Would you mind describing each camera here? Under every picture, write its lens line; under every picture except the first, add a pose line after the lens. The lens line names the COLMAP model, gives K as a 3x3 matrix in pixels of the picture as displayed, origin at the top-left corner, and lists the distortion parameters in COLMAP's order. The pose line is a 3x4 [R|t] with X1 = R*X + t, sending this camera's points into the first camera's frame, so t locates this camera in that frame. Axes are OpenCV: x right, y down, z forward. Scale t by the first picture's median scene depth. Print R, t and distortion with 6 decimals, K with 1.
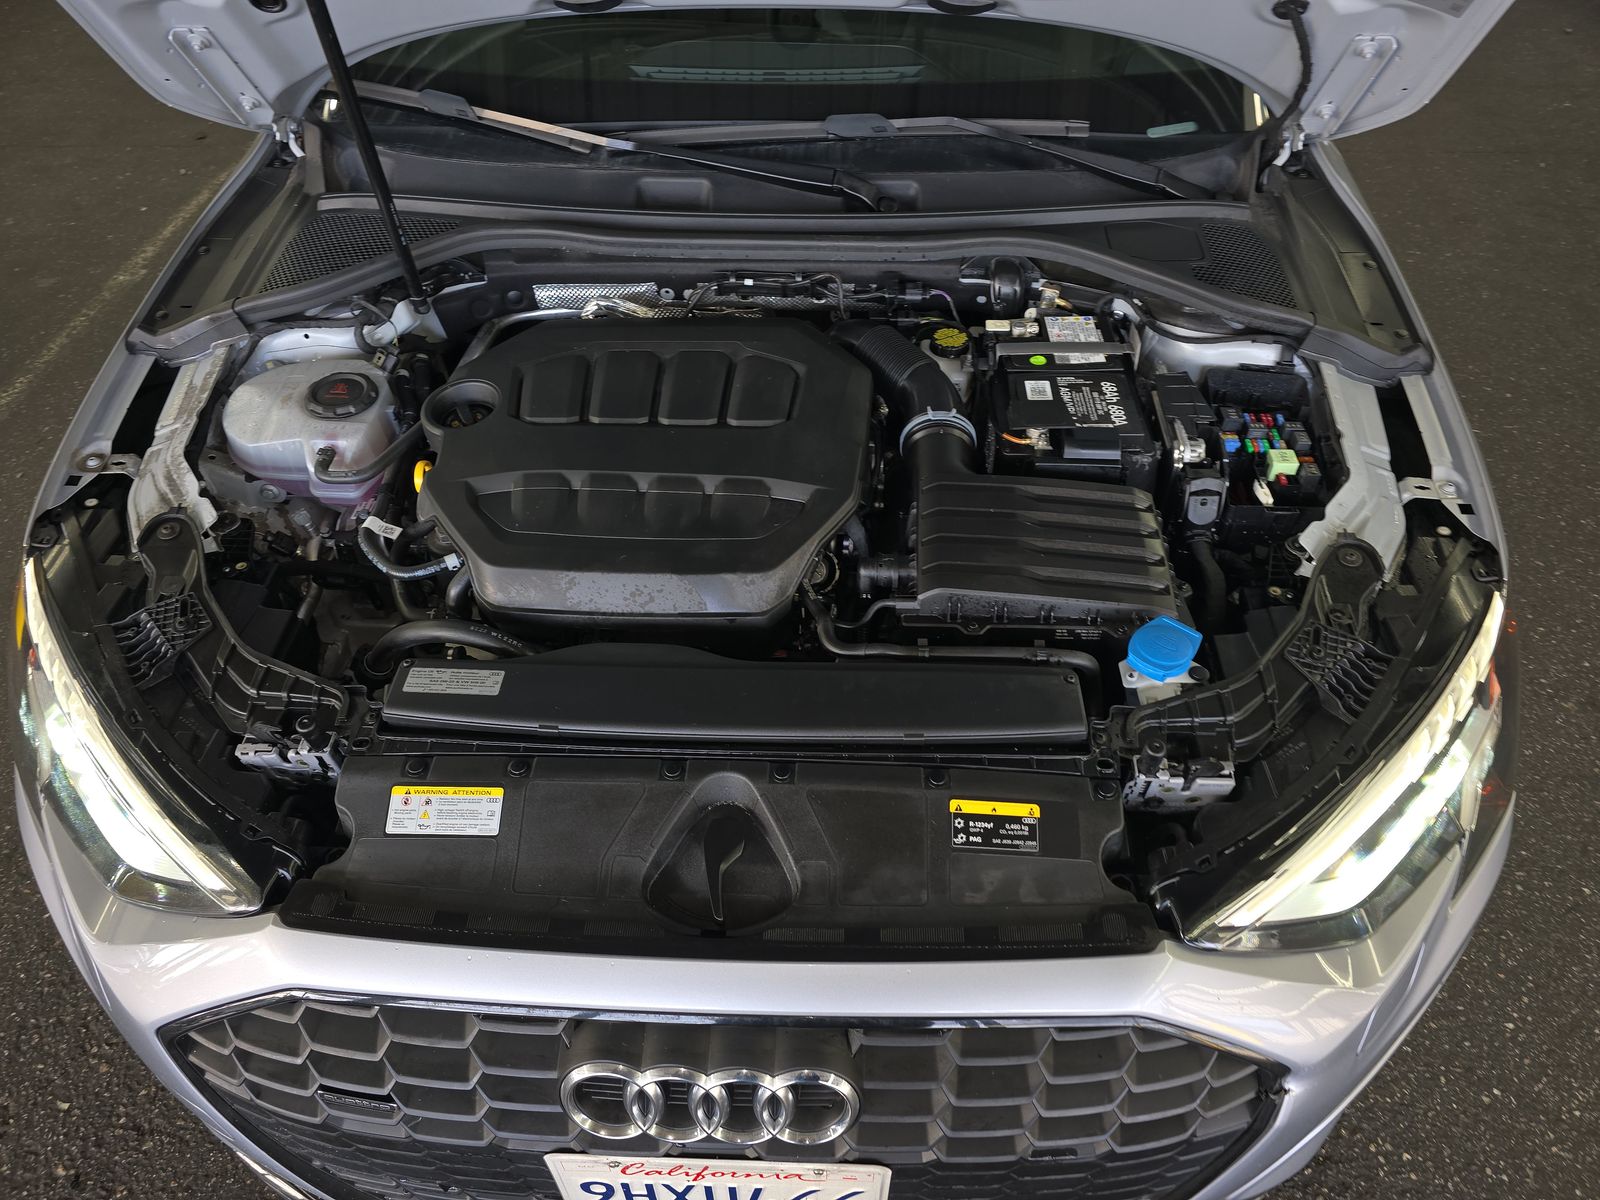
lens RADIAL K [[1098.6, 0, 803.1], [0, 1098.6, 596.0], [0, 0, 1]] dist [0.078464, -0.071453]
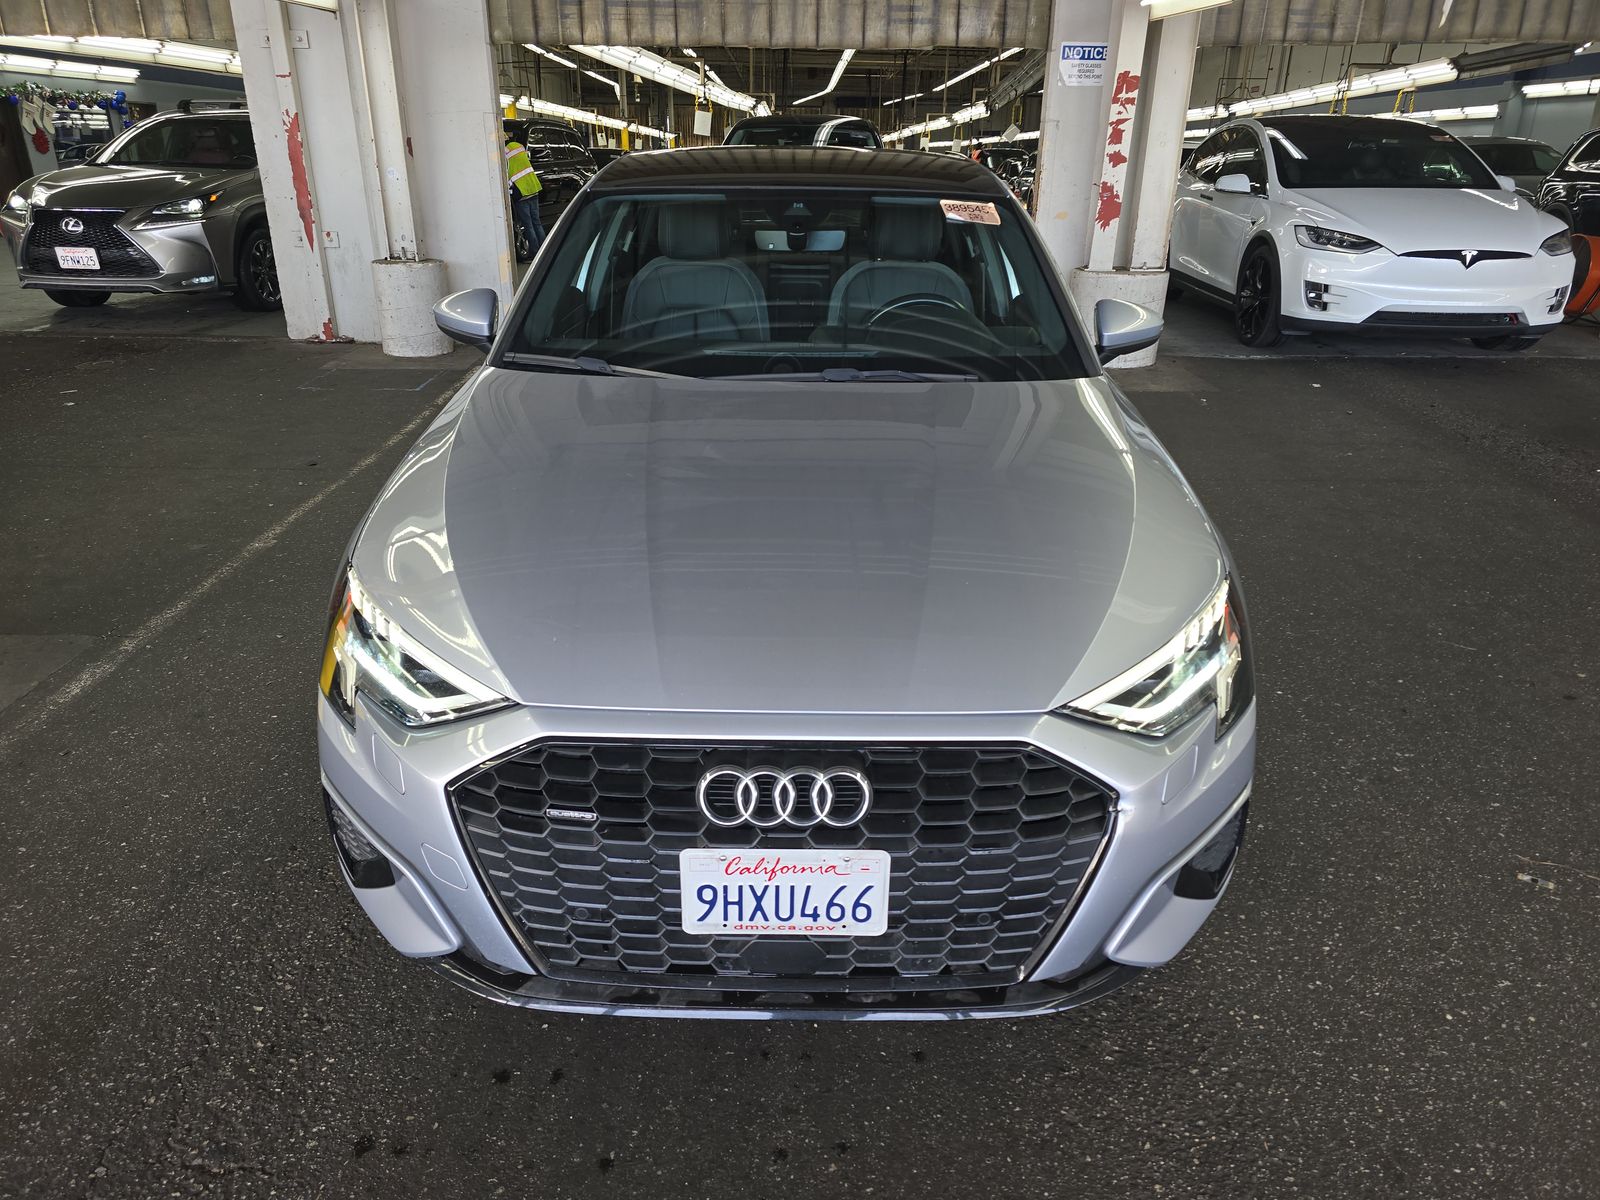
lens RADIAL K [[1098.6, 0, 803.1], [0, 1098.6, 596.0], [0, 0, 1]] dist [0.078464, -0.071453]
pose [[0.998953, 0.004399, 0.045540, -0.083707], [0.011681, 0.937855, -0.346831, 0.471705], [-0.044236, 0.347000, 0.936821, -0.436612]]
